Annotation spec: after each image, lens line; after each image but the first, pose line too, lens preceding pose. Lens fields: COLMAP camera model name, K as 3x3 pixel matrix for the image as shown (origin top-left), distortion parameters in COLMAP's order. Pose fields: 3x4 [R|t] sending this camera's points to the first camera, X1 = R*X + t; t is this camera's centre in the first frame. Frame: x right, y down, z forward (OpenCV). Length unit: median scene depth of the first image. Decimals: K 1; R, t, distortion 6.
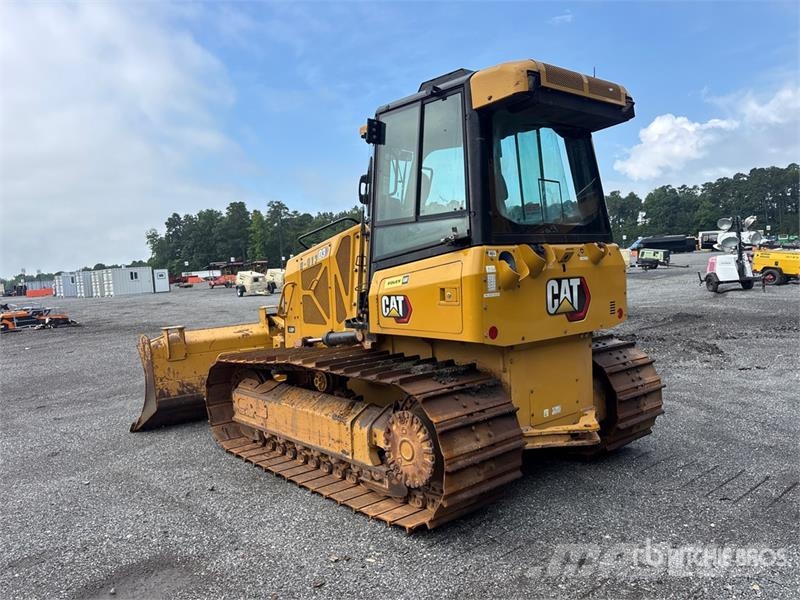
lens RADIAL K [[605.1, 0, 394.7], [0, 605.1, 299.7], [0, 0, 1]] dist [0.042162, -0.054485]
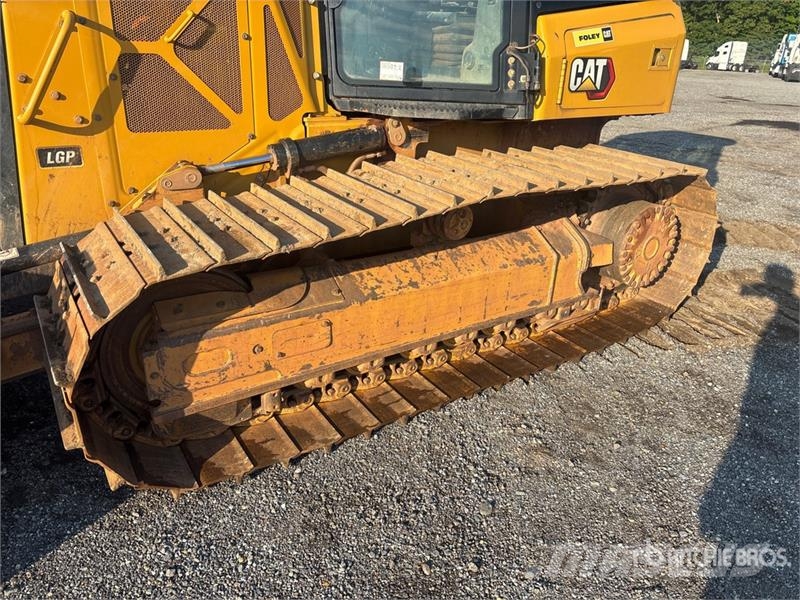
lens RADIAL K [[605.1, 0, 405.8], [0, 605.1, 297.9], [0, 0, 1]] dist [0.042162, -0.054485]
pose [[0.122748, -0.372167, 0.920013, -0.744468], [0.000447, 0.927044, 0.374952, -0.013615], [-0.992438, -0.045613, 0.113960, 1.080521]]
